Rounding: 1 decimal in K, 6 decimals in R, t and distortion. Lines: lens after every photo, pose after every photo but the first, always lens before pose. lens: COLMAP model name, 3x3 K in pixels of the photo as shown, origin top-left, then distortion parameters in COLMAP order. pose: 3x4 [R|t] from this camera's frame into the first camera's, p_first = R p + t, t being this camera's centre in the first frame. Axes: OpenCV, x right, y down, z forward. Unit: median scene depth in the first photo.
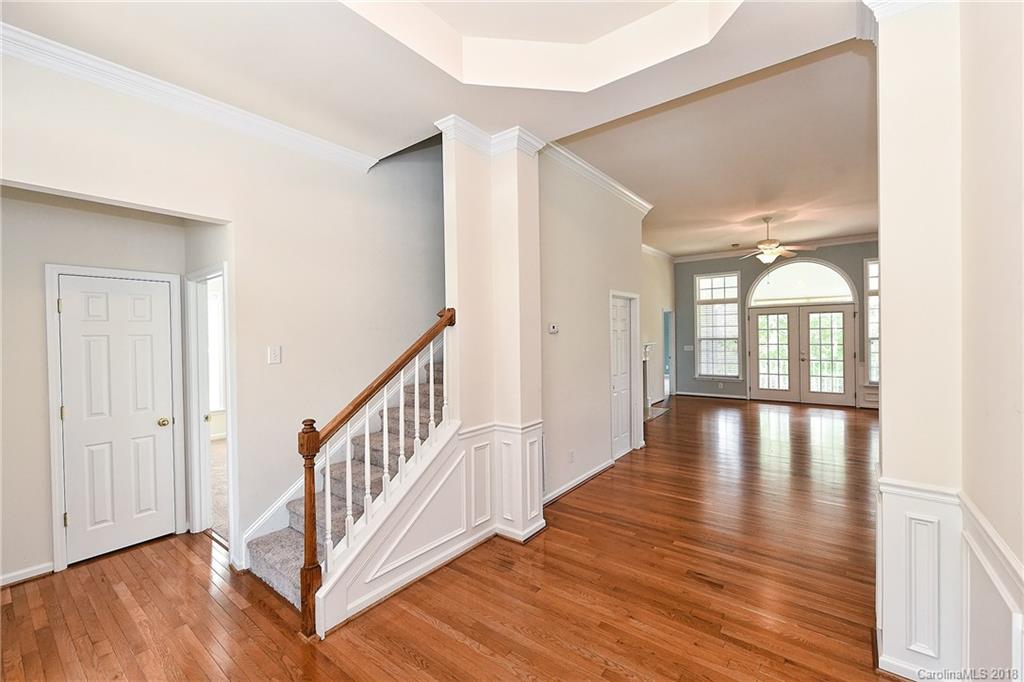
lens RADIAL K [[420.9, 0, 515.1], [0, 420.9, 338.3], [0, 0, 1]] dist [0.000682, -0.000960]
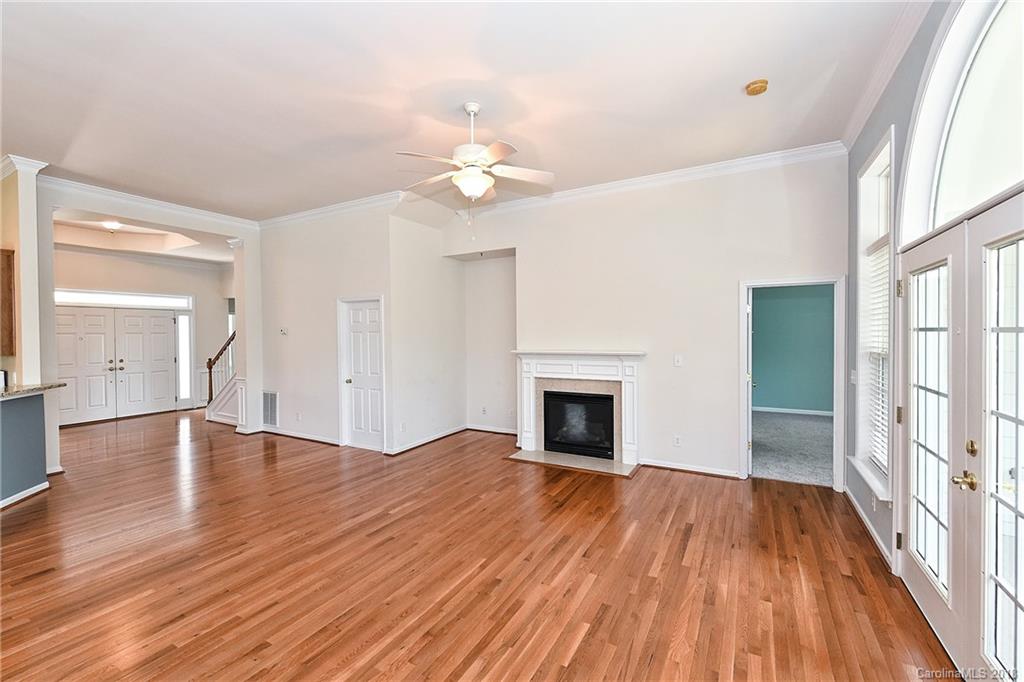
lens RADIAL K [[420.9, 0, 519.0], [0, 420.9, 339.2], [0, 0, 1]] dist [0.000682, -0.000960]
pose [[0.153626, 0.030853, -0.987647, 0.805930], [-0.007119, 0.999521, 0.030116, -0.021221], [0.988103, 0.002404, 0.153772, 0.714838]]
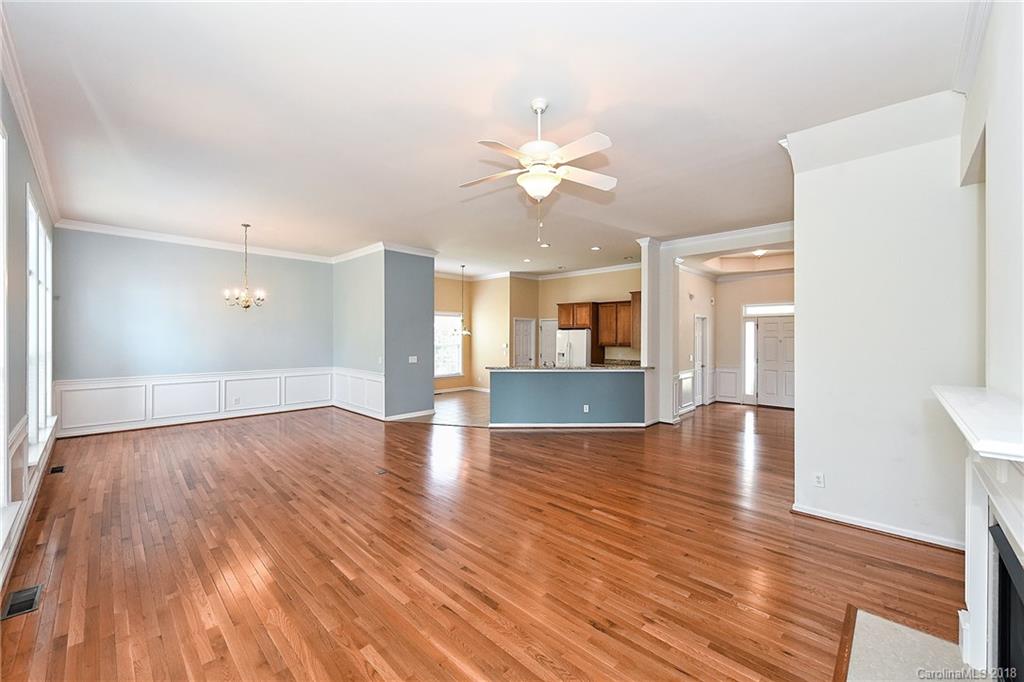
lens RADIAL K [[402.5, 0, 515.8], [0, 402.5, 334.9], [0, 0, 1]] dist [0.002378, -0.002441]
pose [[-0.994666, 0.012224, 0.102419, 0.427701], [0.012820, 0.999904, 0.005165, -0.020879], [-0.102346, 0.006451, -0.994728, 1.063892]]
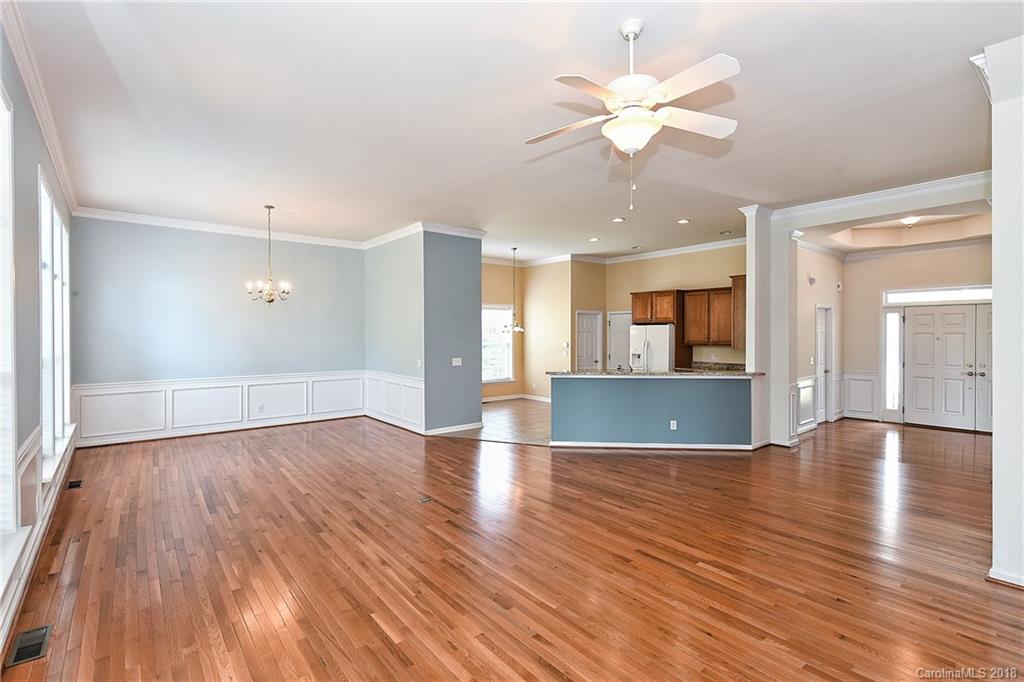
lens RADIAL K [[479.7, 0, 513.9], [0, 479.7, 331.9], [0, 0, 1]] dist [0.003659, -0.003158]
pose [[-0.975405, 0.016770, 0.219780, 0.448309], [0.018174, 0.999825, 0.004367, -0.022118], [-0.219669, 0.008254, -0.975540, 1.040567]]
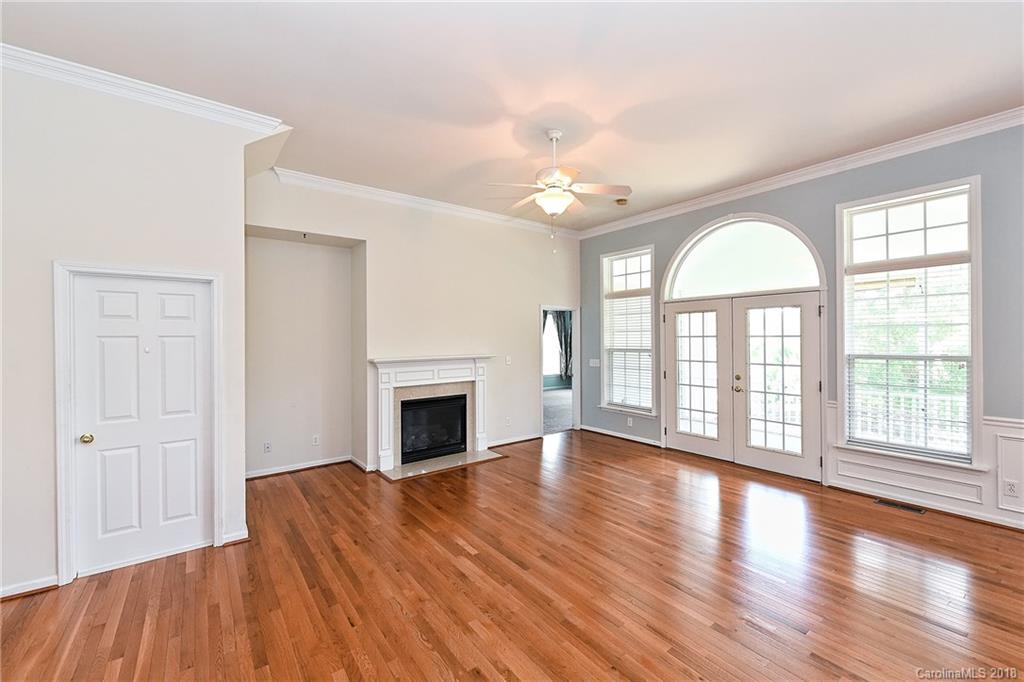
lens RADIAL K [[420.9, 0, 511.3], [0, 420.9, 338.4], [0, 0, 1]] dist [0.000682, -0.000960]
pose [[0.964440, 0.010448, -0.264096, 0.508190], [-0.012367, 0.999908, -0.005604, -0.011574], [0.264013, 0.008671, 0.964480, 0.338081]]
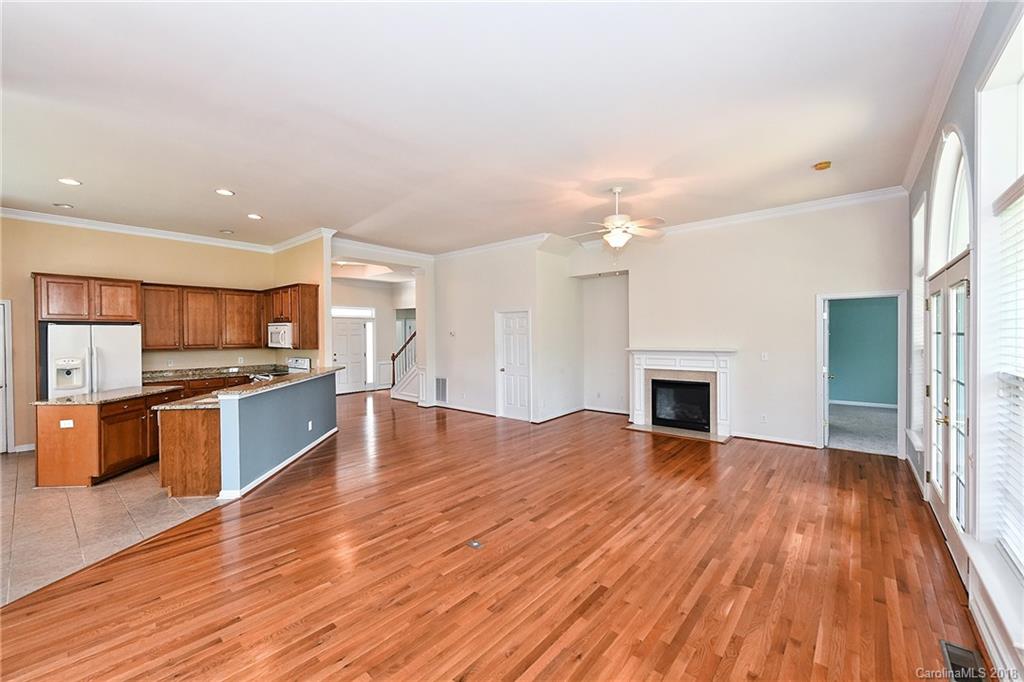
lens RADIAL K [[402.5, 0, 518.9], [0, 402.5, 338.6], [0, 0, 1]] dist [0.002378, -0.002441]
pose [[-0.036207, 0.026845, -0.998984, 0.978733], [-0.003041, 0.999632, 0.026972, -0.024882], [0.999340, 0.004015, -0.036112, 0.621161]]
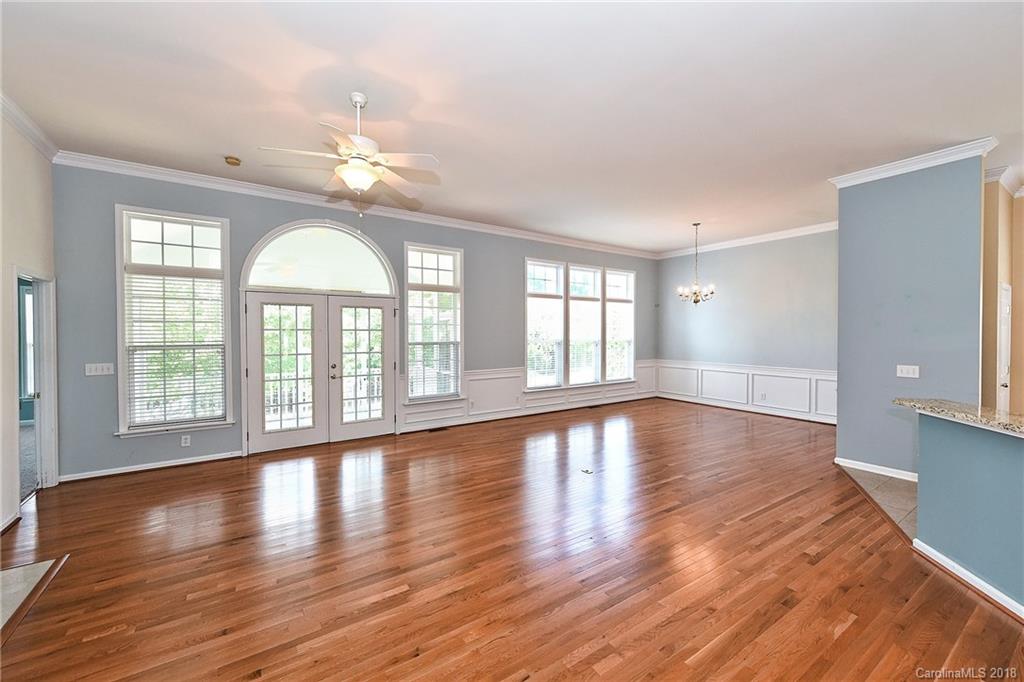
lens RADIAL K [[402.5, 0, 519.4], [0, 402.5, 340.8], [0, 0, 1]] dist [0.002378, -0.002441]
pose [[0.307151, -0.005608, 0.951644, 0.164178], [0.006015, 0.999974, 0.003951, -0.005684], [-0.951642, 0.004510, 0.307176, 0.501725]]
